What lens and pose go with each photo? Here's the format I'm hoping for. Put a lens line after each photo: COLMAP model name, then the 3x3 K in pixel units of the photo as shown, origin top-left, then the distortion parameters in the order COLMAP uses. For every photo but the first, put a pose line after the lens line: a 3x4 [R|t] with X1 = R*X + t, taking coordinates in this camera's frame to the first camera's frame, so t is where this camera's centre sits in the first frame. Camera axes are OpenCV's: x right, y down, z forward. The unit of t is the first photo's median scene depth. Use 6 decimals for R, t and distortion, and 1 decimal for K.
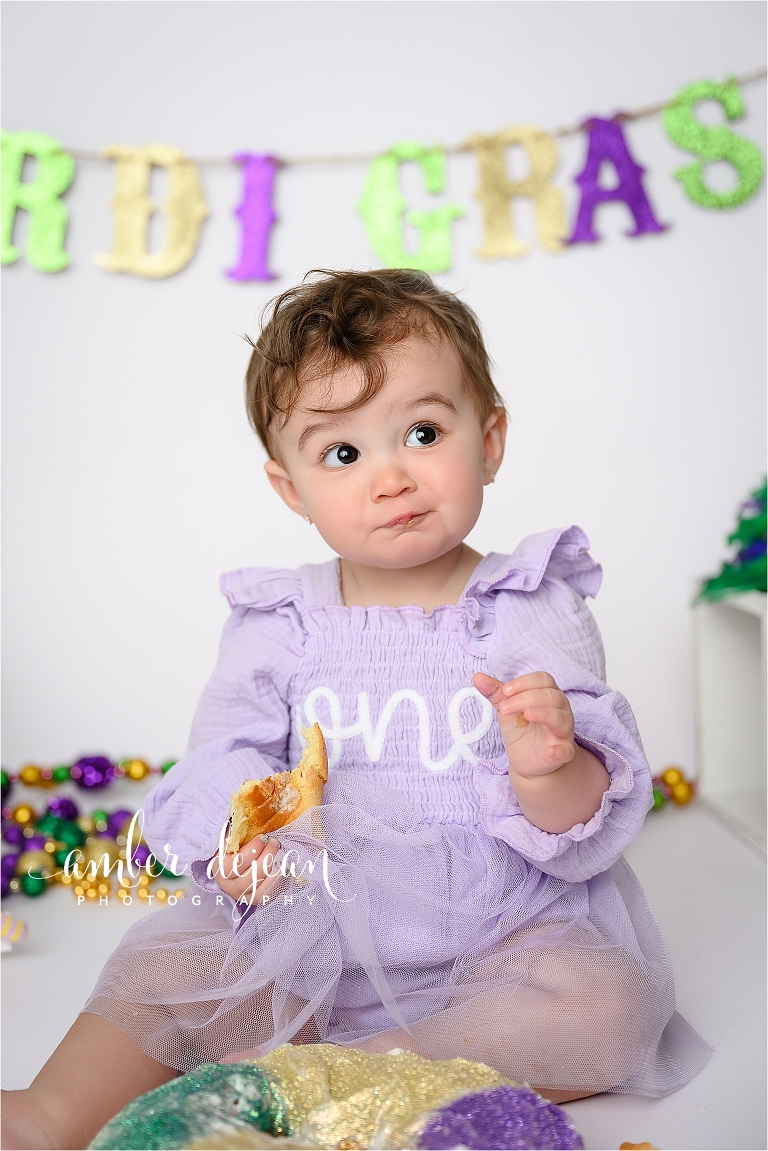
lens RADIAL K [[1764.2, 0, 378.5], [0, 1764.2, 533.1], [0, 0, 1]] dist [0.018180, 0.017368]
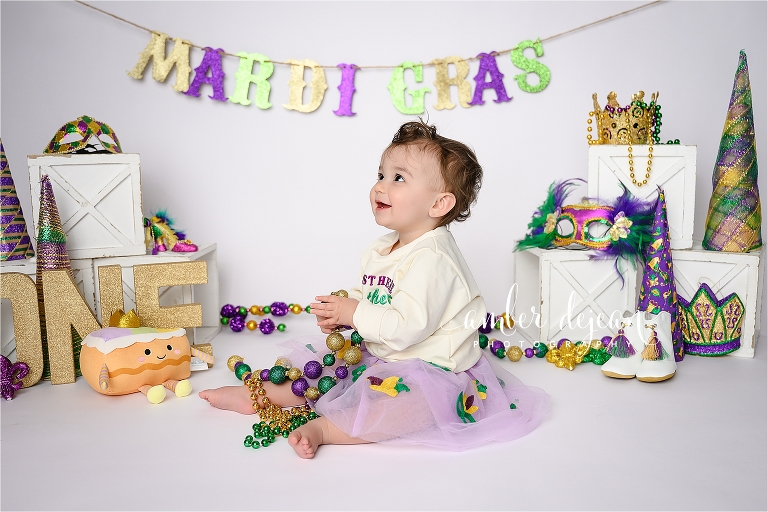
lens RADIAL K [[760.8, 0, 398.0], [0, 760.8, 265.8], [0, 0, 1]] dist [0.003392, -0.007815]
pose [[0.999548, 0.026745, 0.013756, -0.005499], [-0.027716, 0.996723, 0.075996, -0.016523], [-0.011679, -0.076343, 0.997013, -0.100488]]
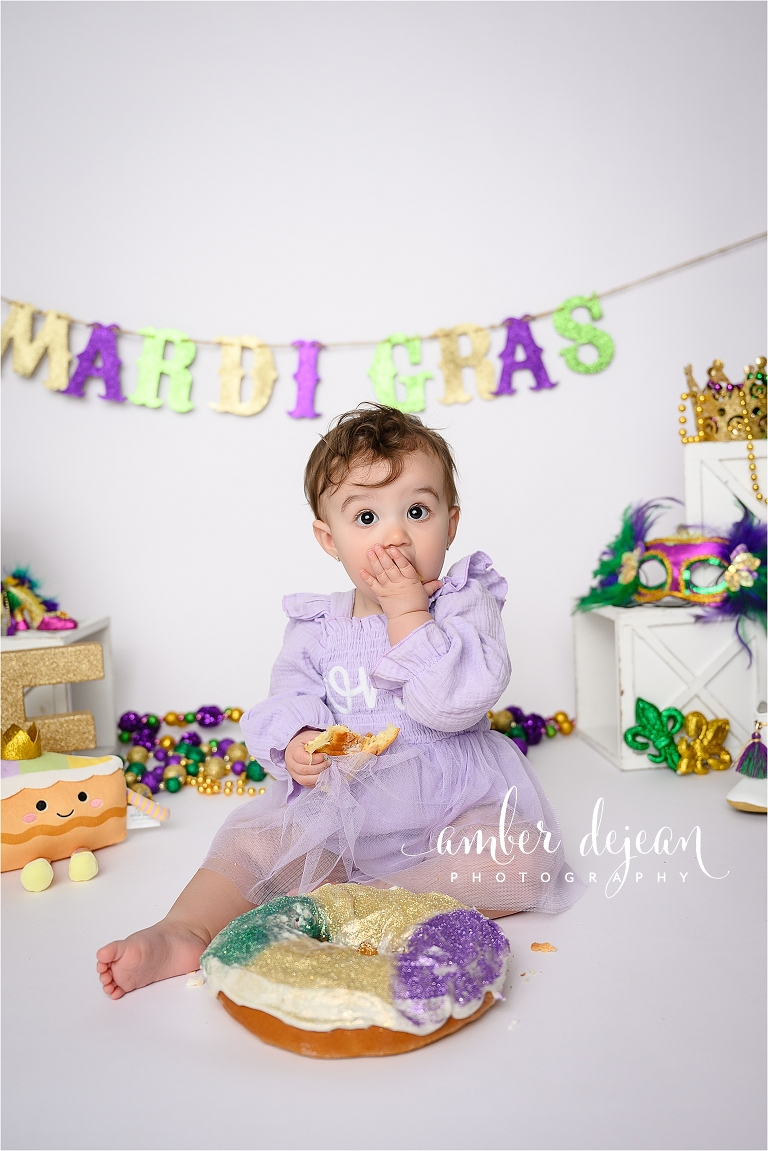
lens RADIAL K [[1061.2, 0, 384.0], [0, 1061.2, 575.5], [0, 0, 1]] dist [0.003818, 0.004603]
pose [[0.999987, -0.004015, 0.003097, -0.000934], [0.003999, 0.999978, 0.005277, -0.000865], [-0.003118, -0.005264, 0.999981, 0.009060]]
